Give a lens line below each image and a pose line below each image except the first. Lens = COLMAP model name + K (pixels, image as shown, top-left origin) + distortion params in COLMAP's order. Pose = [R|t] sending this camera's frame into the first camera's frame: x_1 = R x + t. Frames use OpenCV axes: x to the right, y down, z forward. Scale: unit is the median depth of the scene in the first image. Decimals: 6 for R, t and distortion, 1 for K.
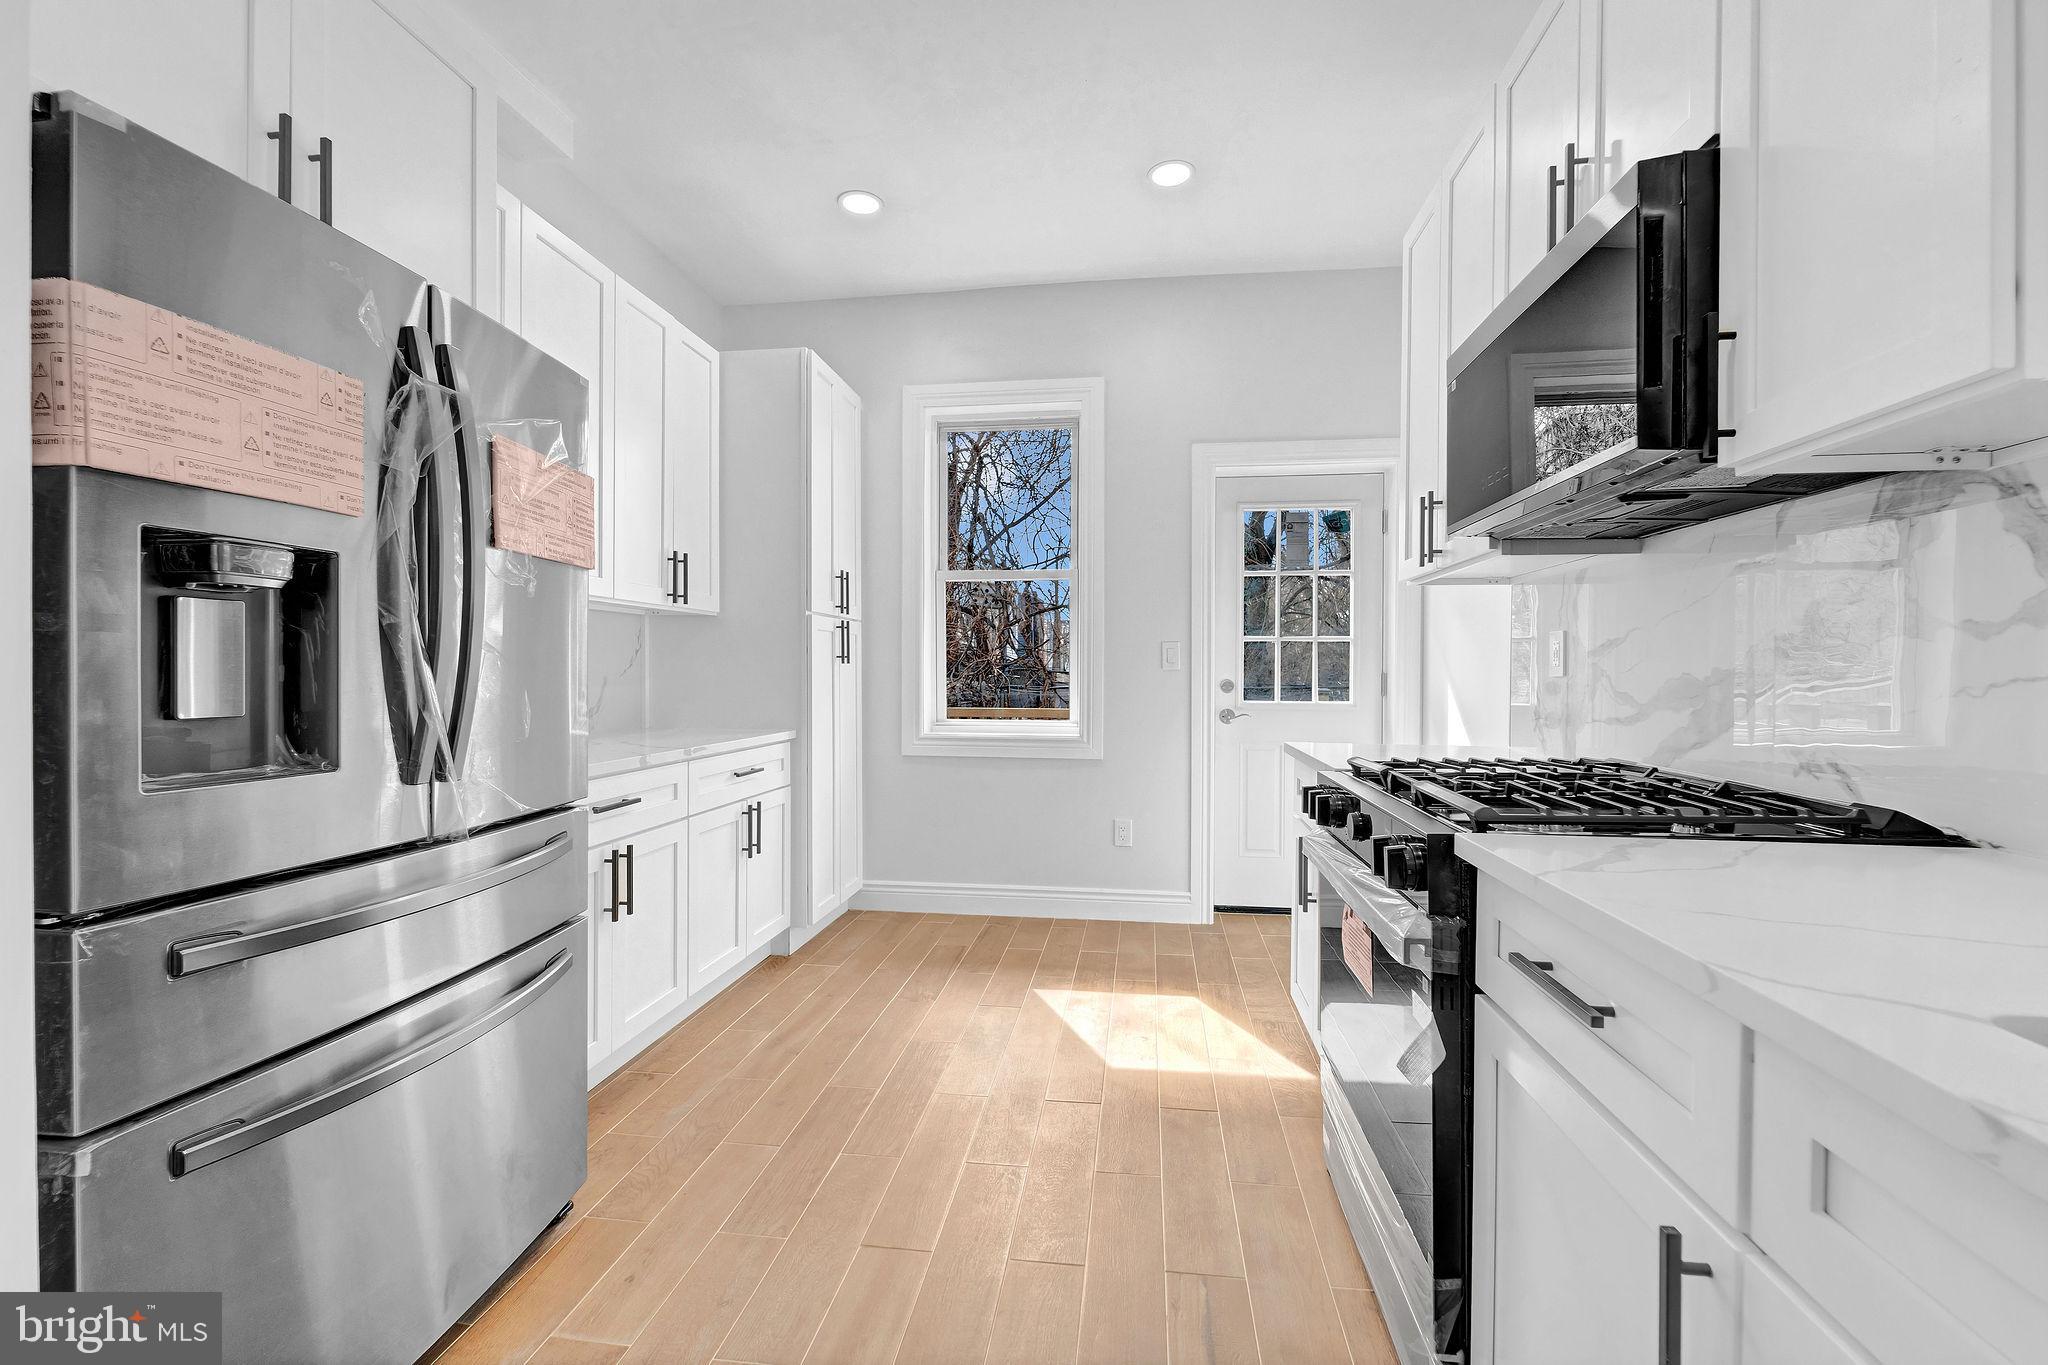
lens RADIAL K [[860.0, 0, 1064.0], [0, 860.0, 678.7], [0, 0, 1]] dist [0.003650, -0.002217]
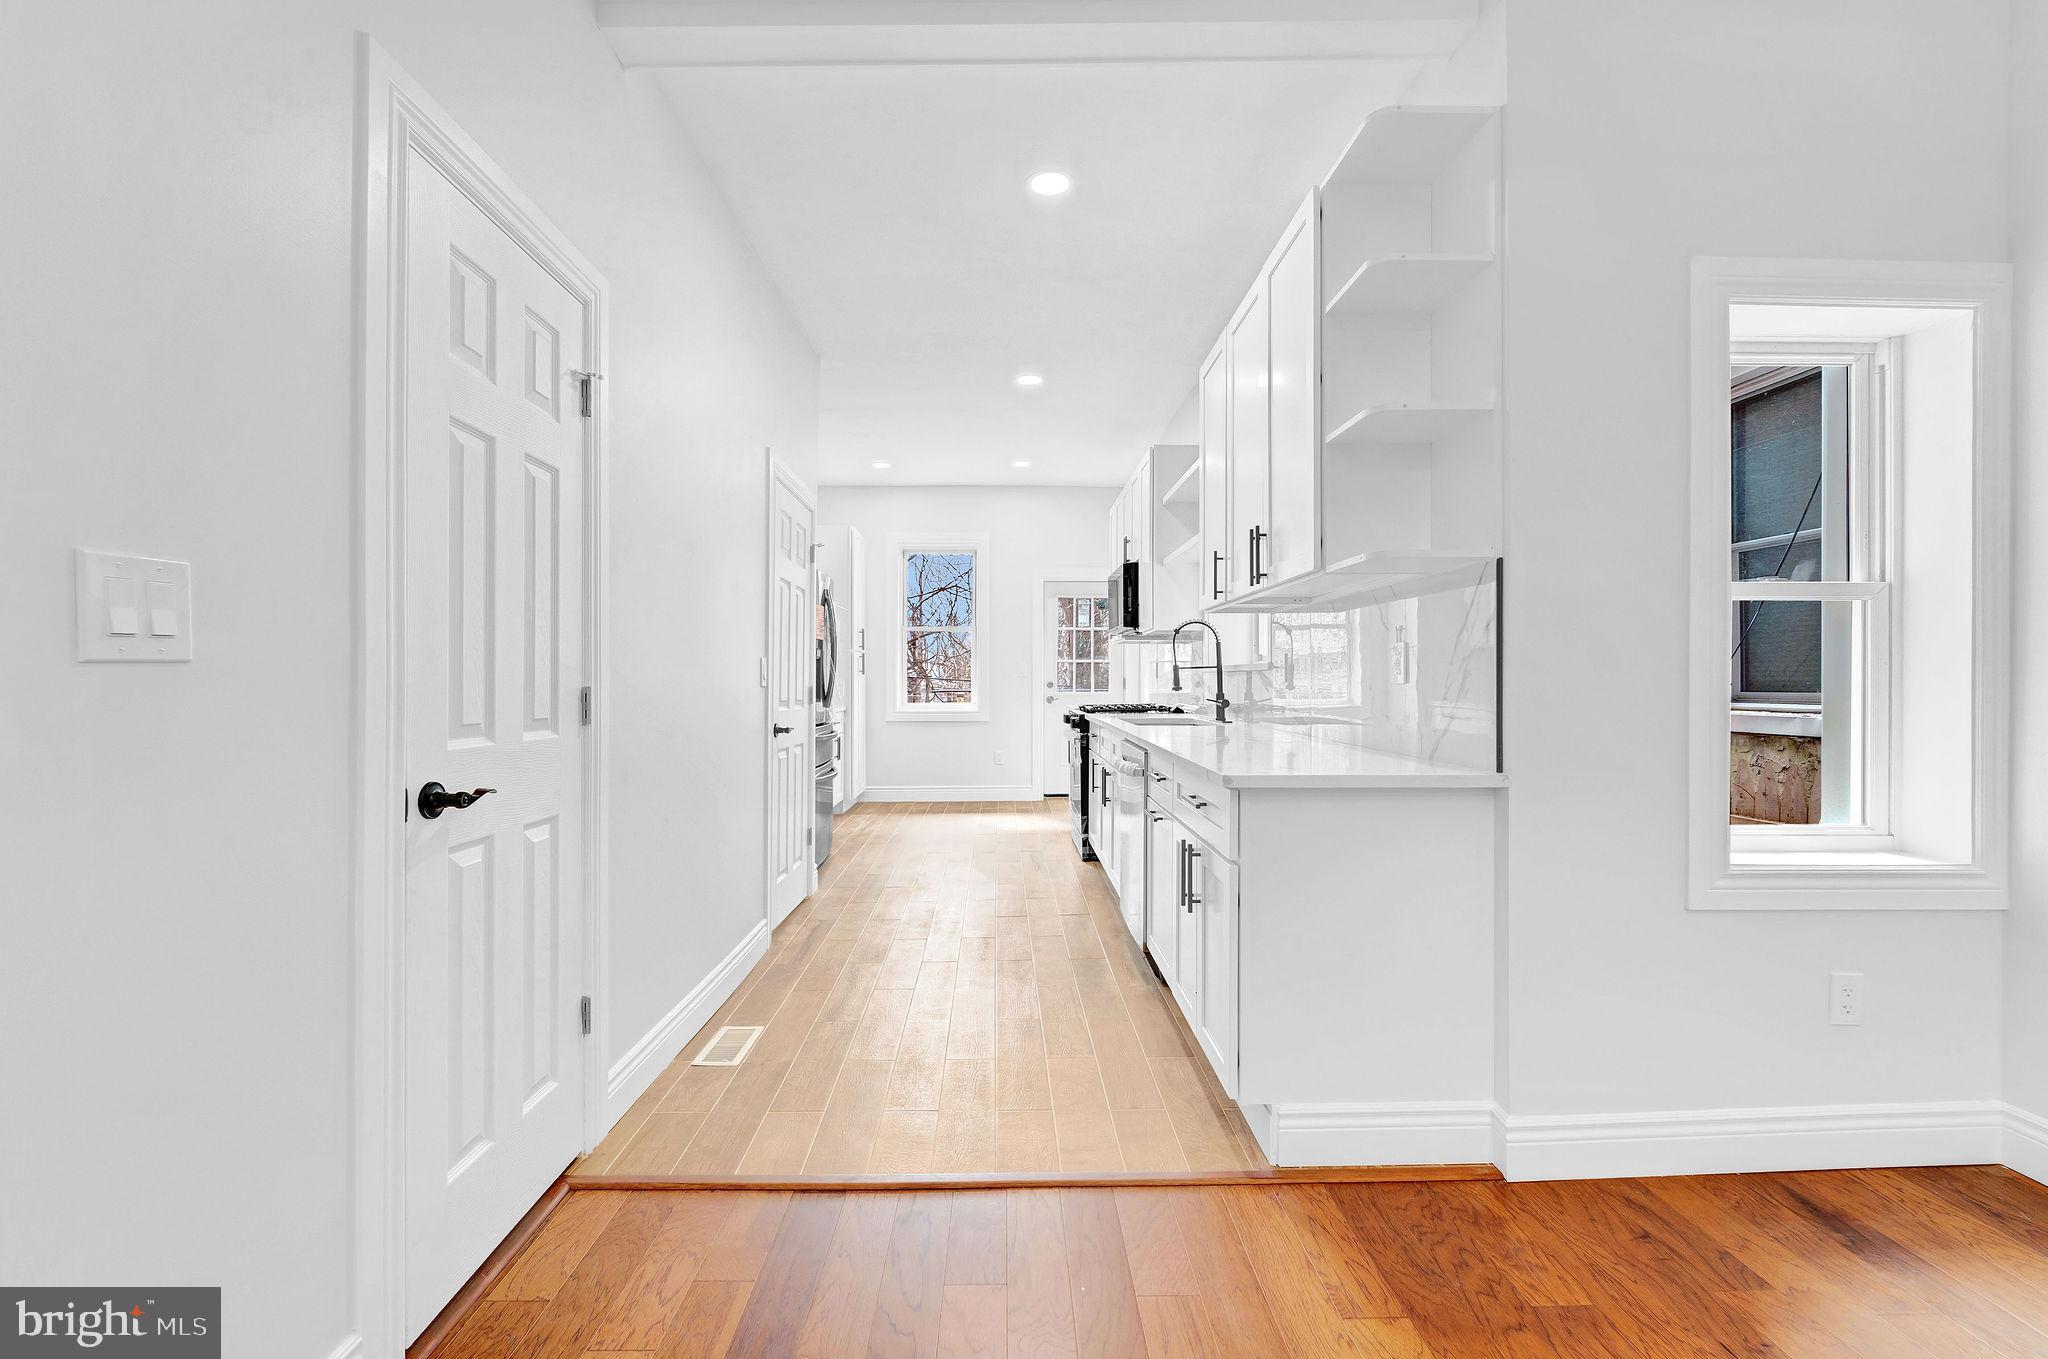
lens RADIAL K [[855.9, 0, 1032.0], [0, 855.9, 675.8], [0, 0, 1]] dist [0.001499, -0.000441]
pose [[0.992078, -0.002906, 0.125588, -0.135867], [0.004804, 0.999879, -0.014813, 0.021483], [-0.125530, 0.015299, 0.991972, -1.264161]]
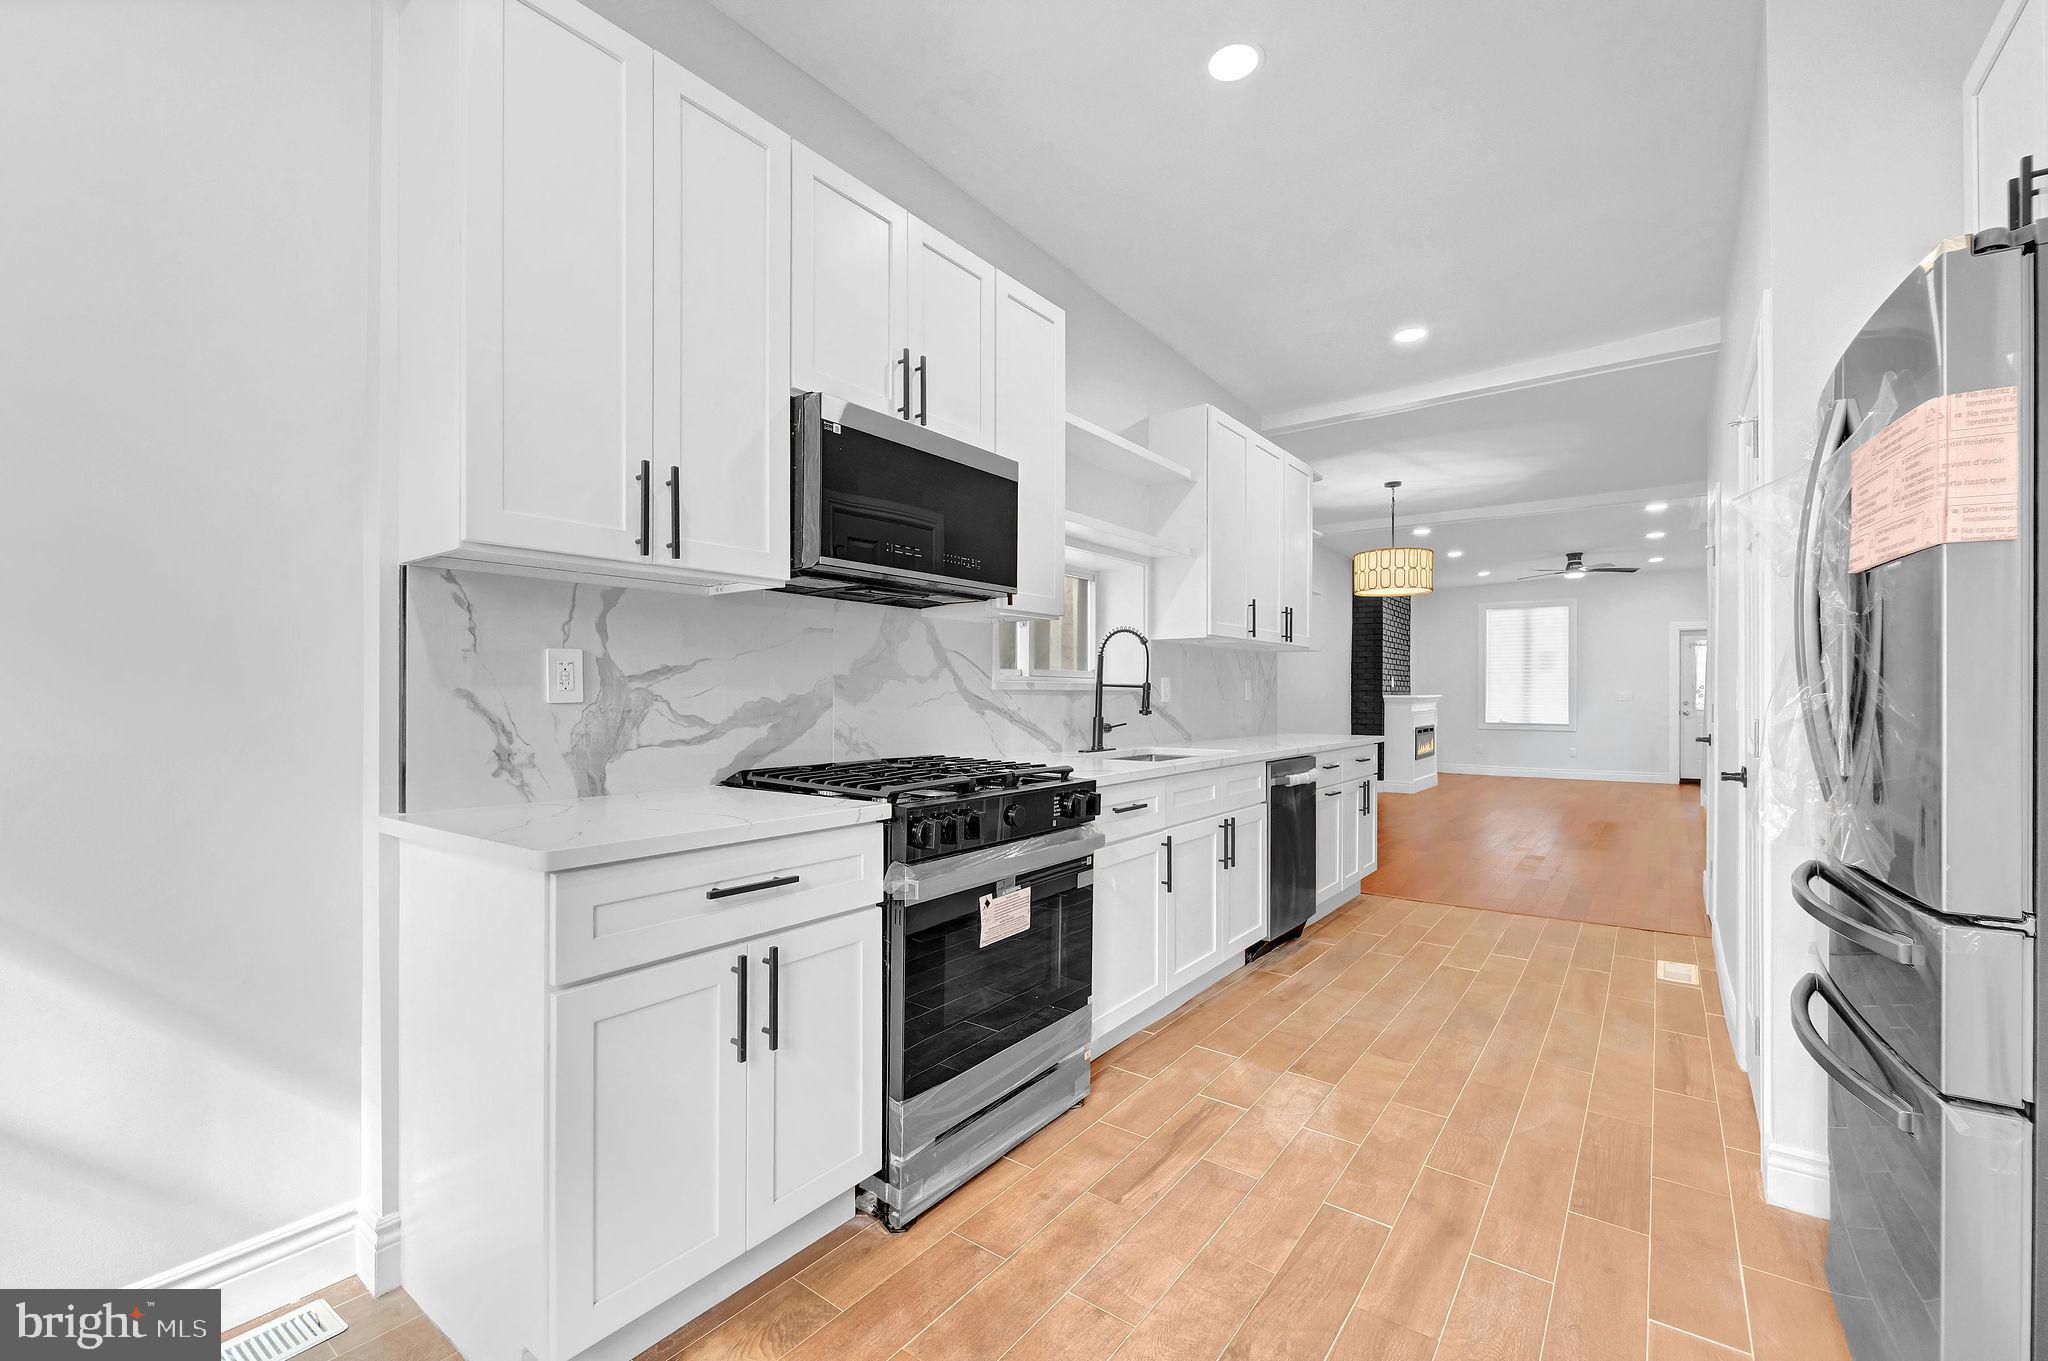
lens RADIAL K [[855.9, 0, 1018.9], [0, 855.9, 687.2], [0, 0, 1]] dist [0.001499, -0.000441]
pose [[-0.845283, -0.000100, 0.534320, -0.196308], [0.001871, 0.999993, 0.003147, -0.015677], [-0.534316, 0.003660, -0.845277, 1.161936]]
